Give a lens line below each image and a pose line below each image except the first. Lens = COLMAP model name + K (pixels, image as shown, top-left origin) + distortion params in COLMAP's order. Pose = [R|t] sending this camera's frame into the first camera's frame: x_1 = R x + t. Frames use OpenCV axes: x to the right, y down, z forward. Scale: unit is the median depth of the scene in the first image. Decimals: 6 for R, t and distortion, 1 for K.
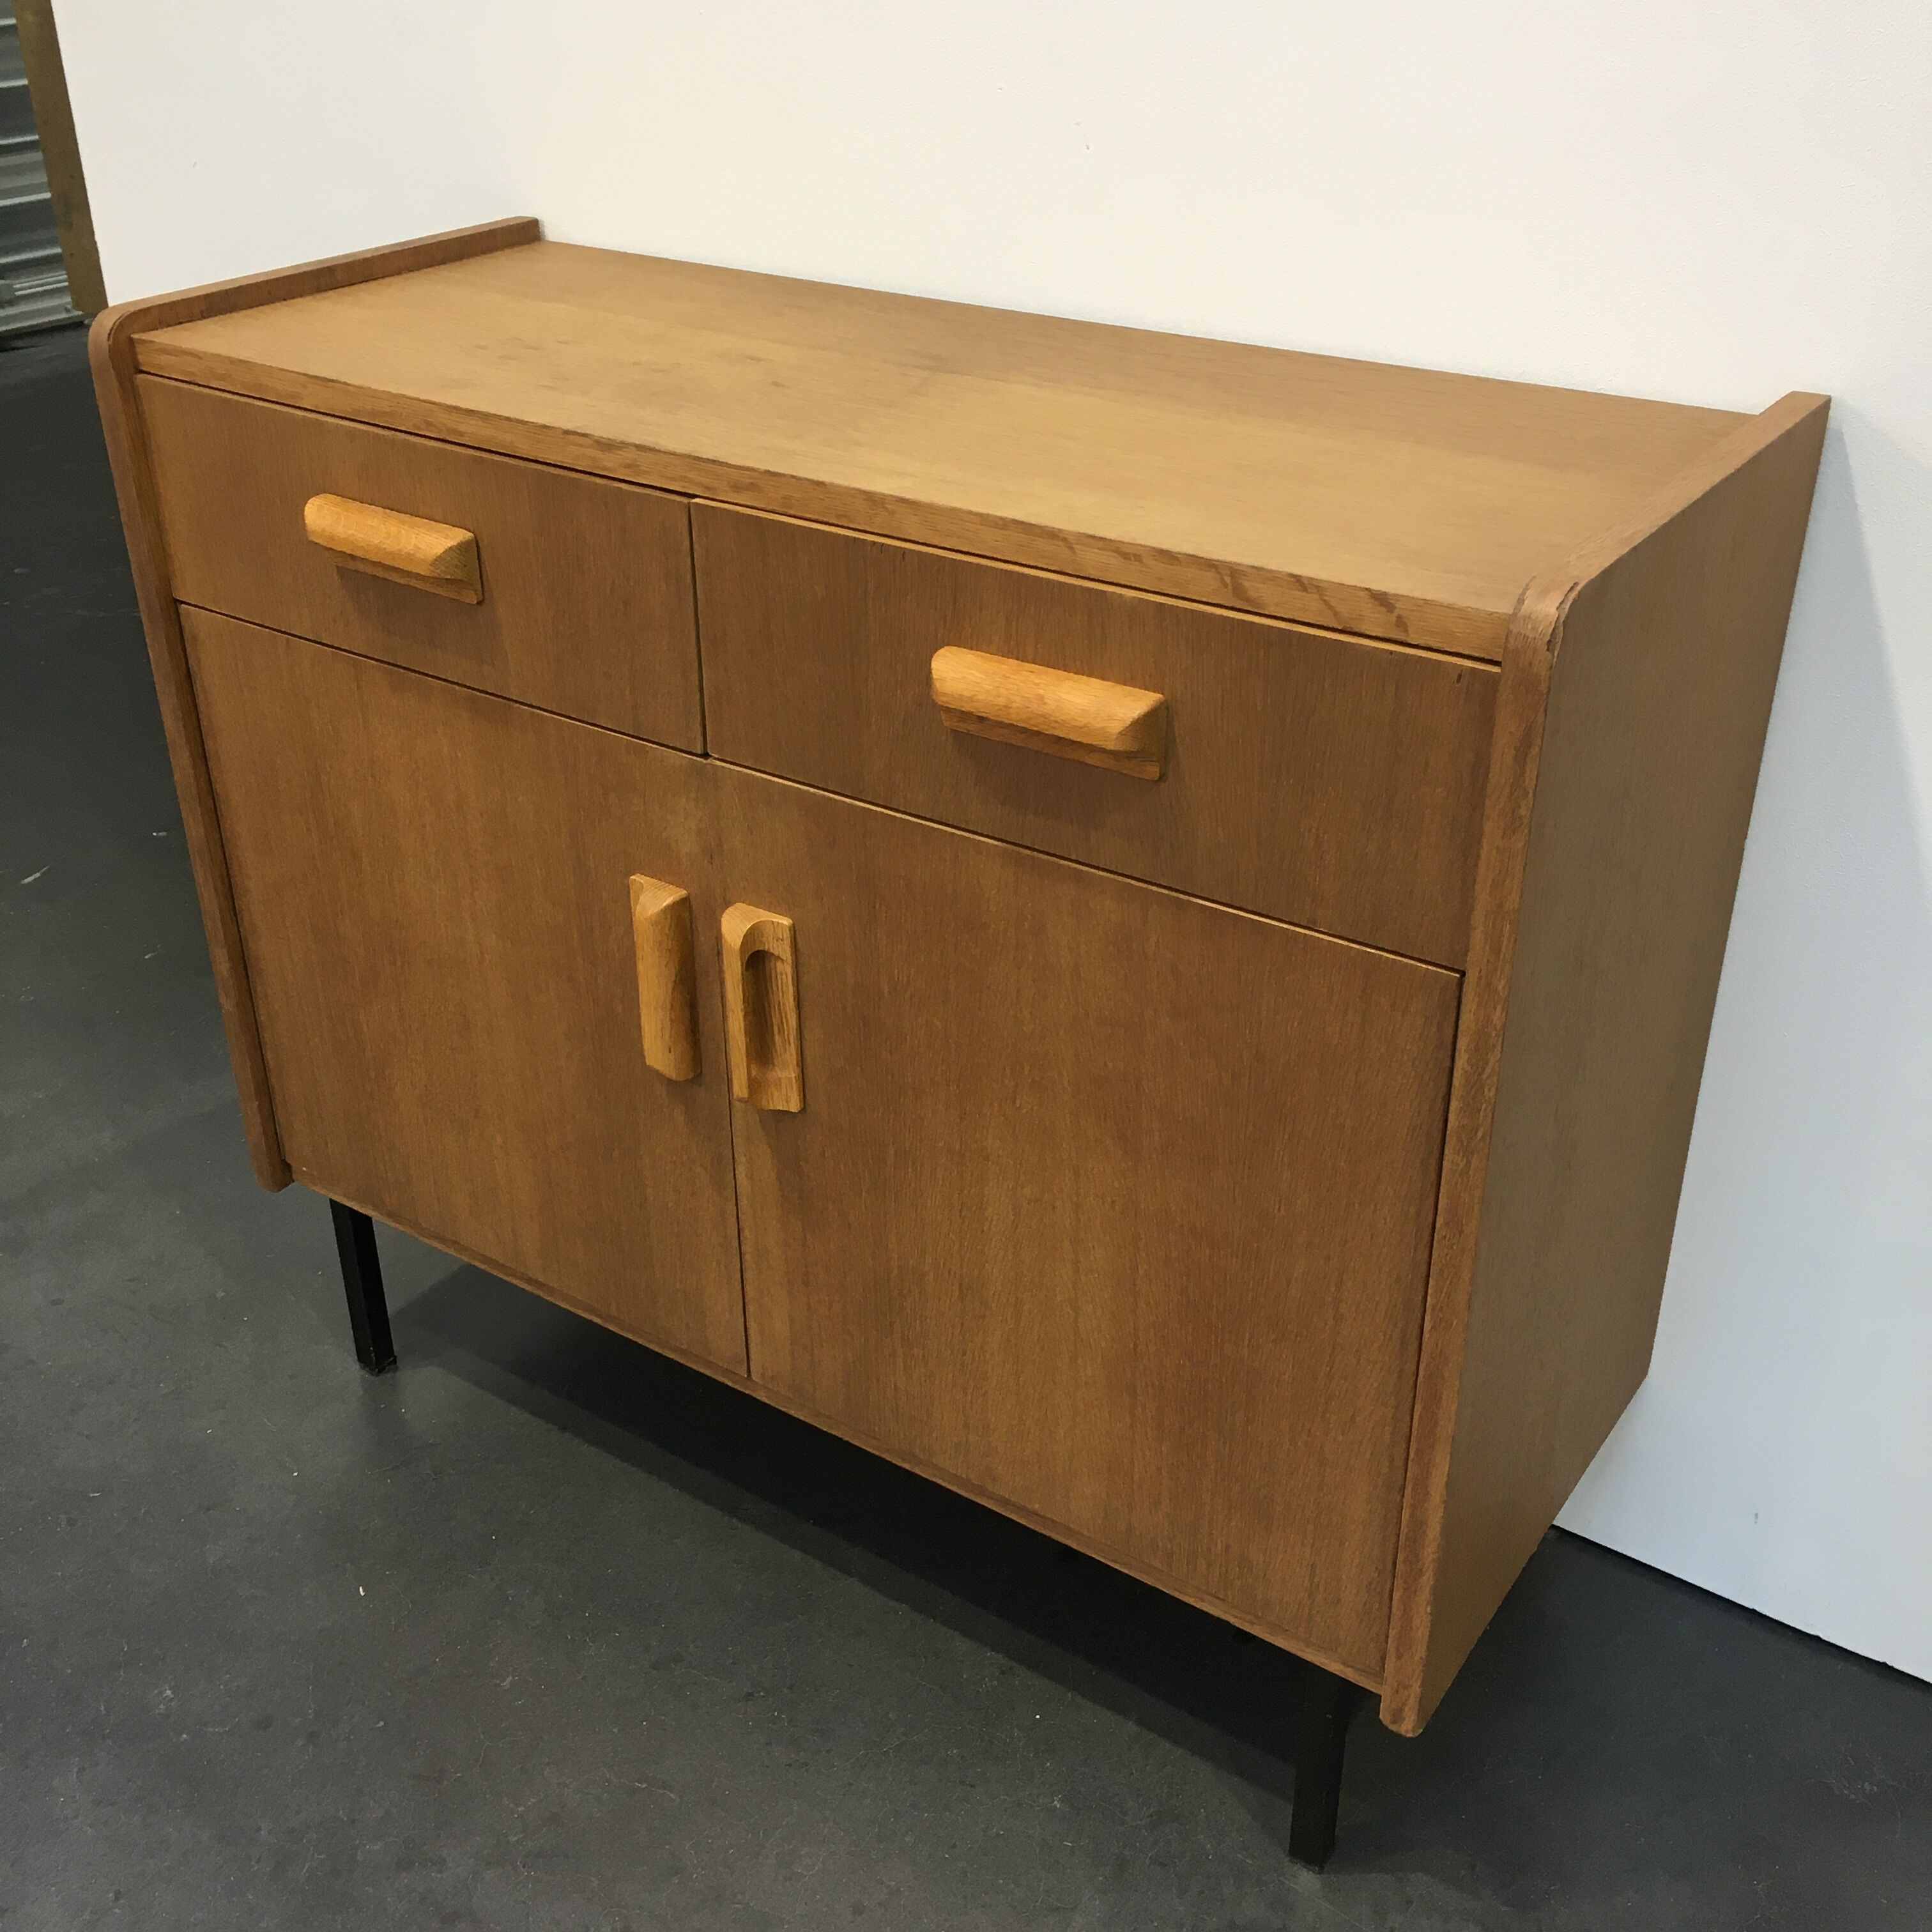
lens RADIAL K [[2208.6, 0, 972.4], [0, 2208.6, 973.3], [0, 0, 1]] dist [0.043393, 0.000000]
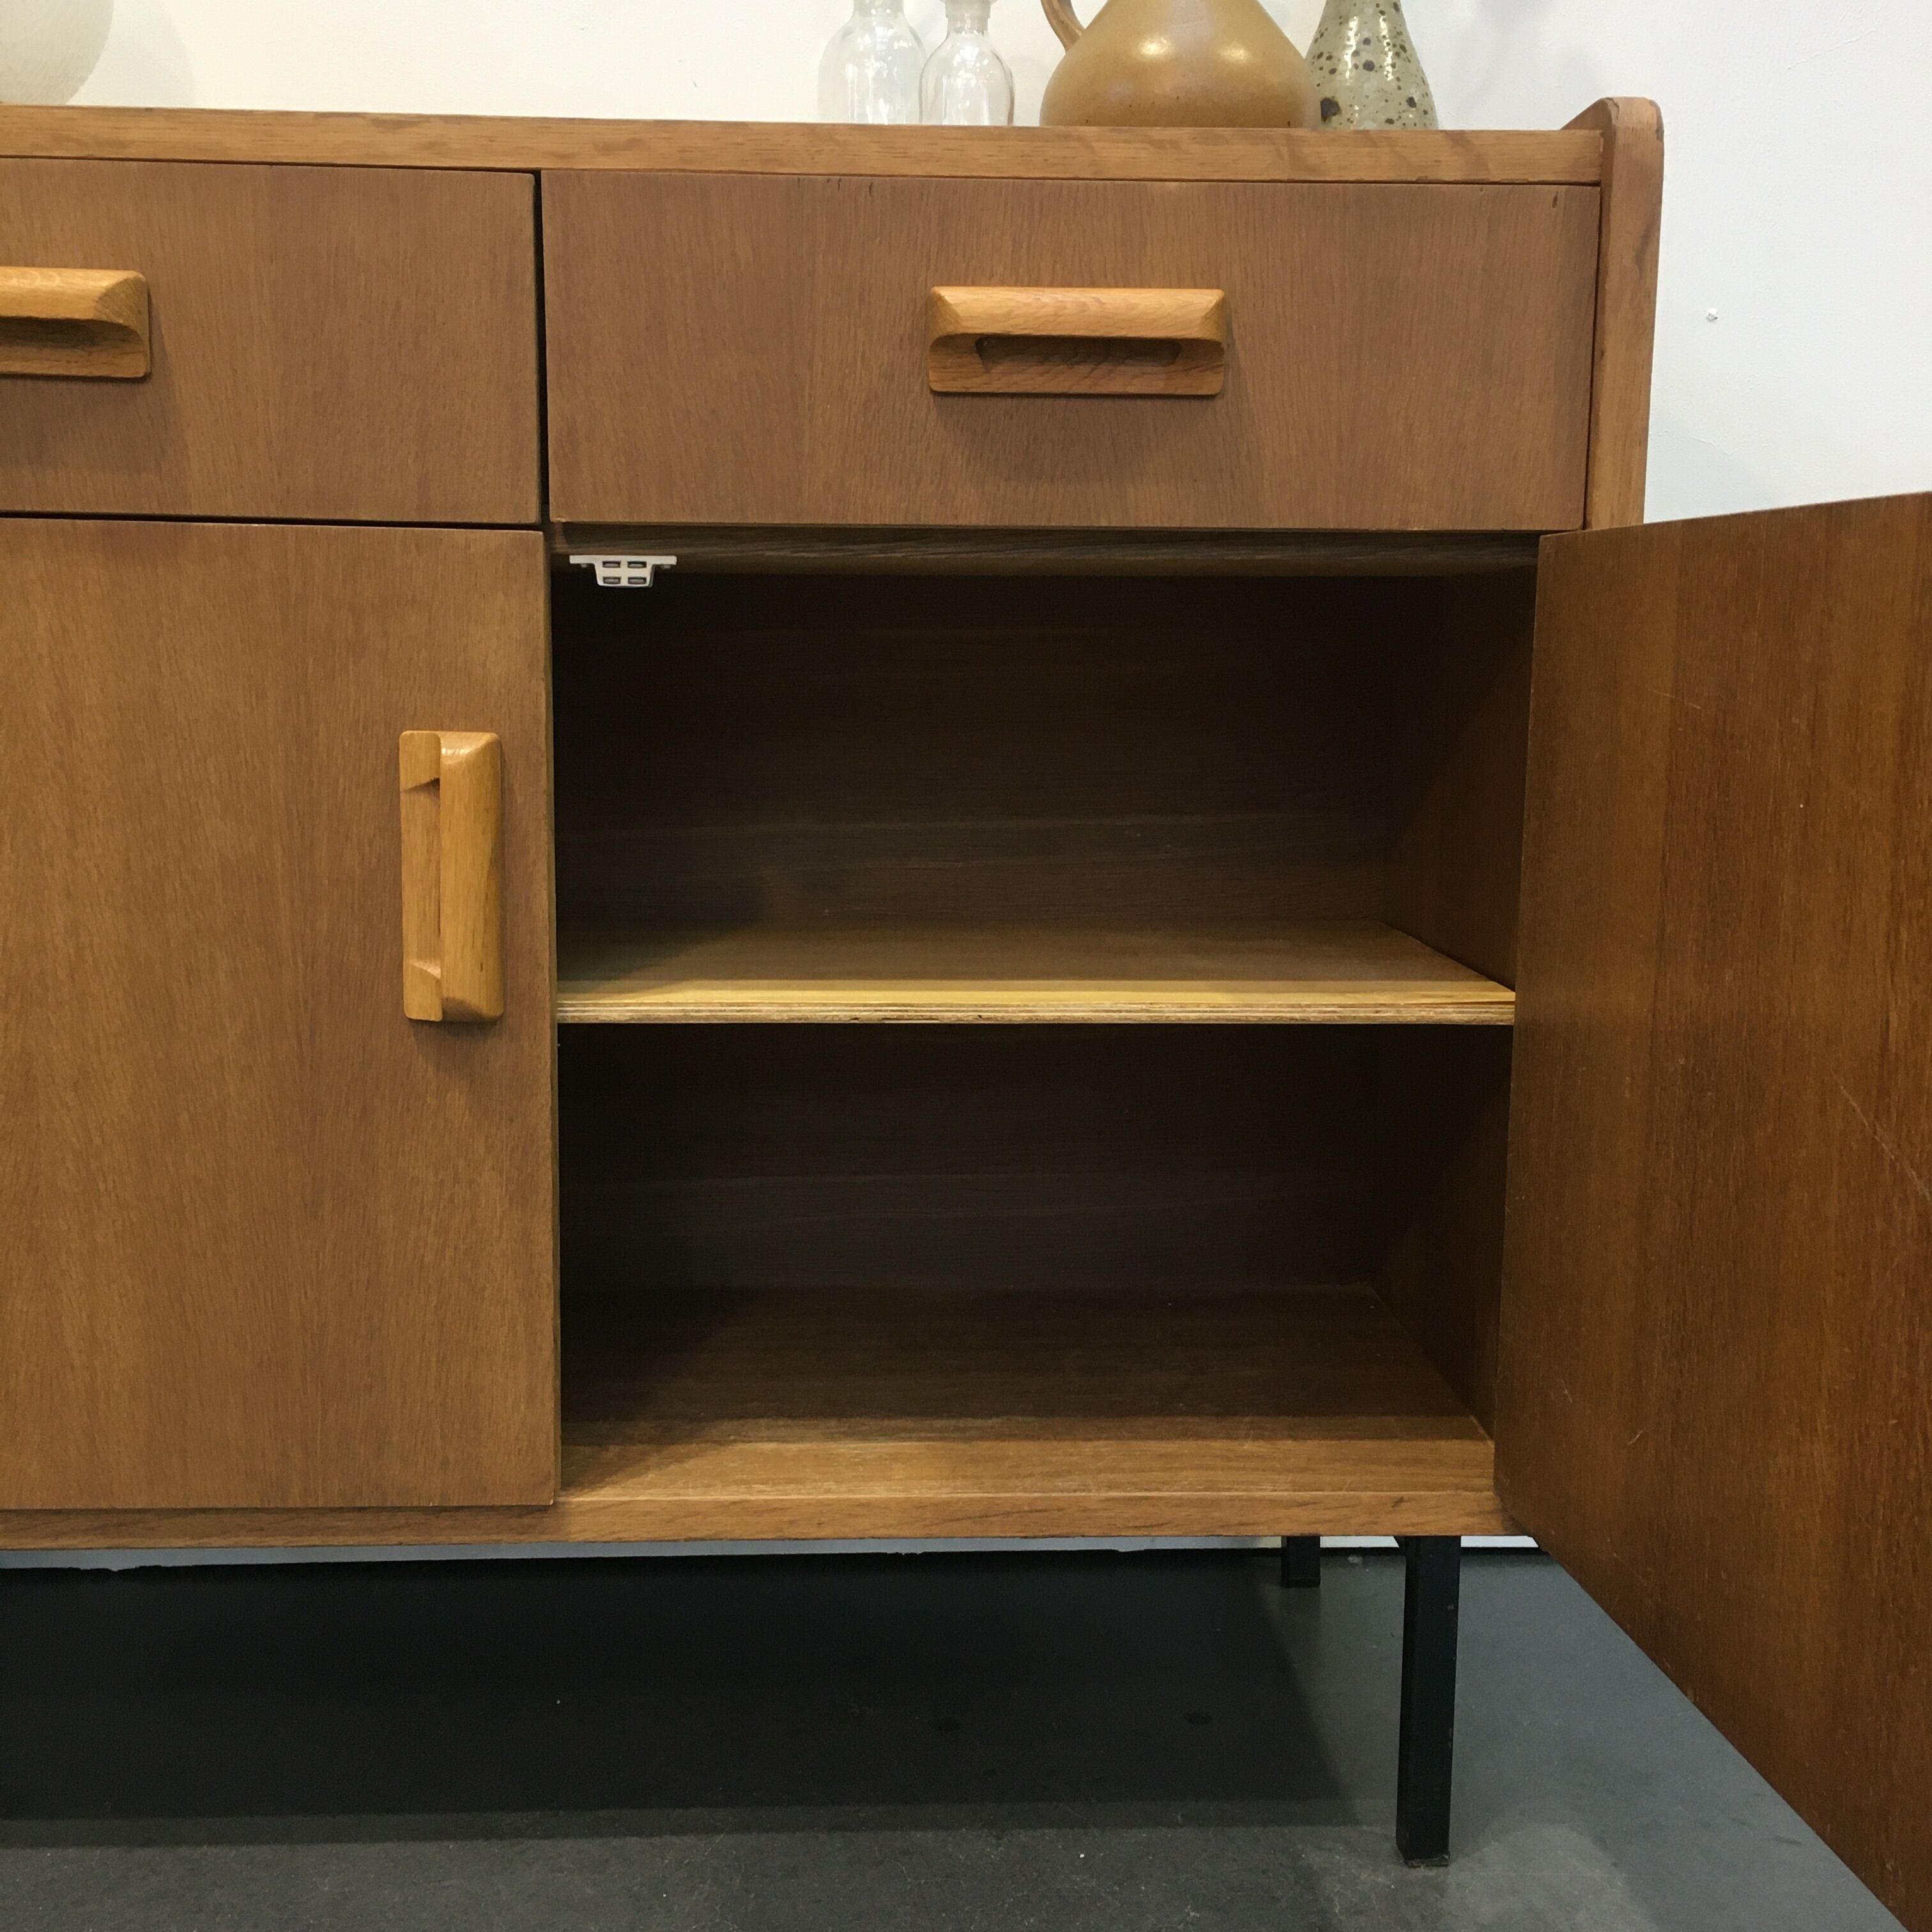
lens RADIAL K [[2208.6, 0, 977.0], [0, 2208.6, 970.3], [0, 0, 1]] dist [0.043393, 0.000000]
pose [[0.796878, -0.070138, 0.600056, -0.469458], [0.280379, 0.922731, -0.264490, 0.289688], [-0.535139, 0.379009, 0.754969, 0.386259]]
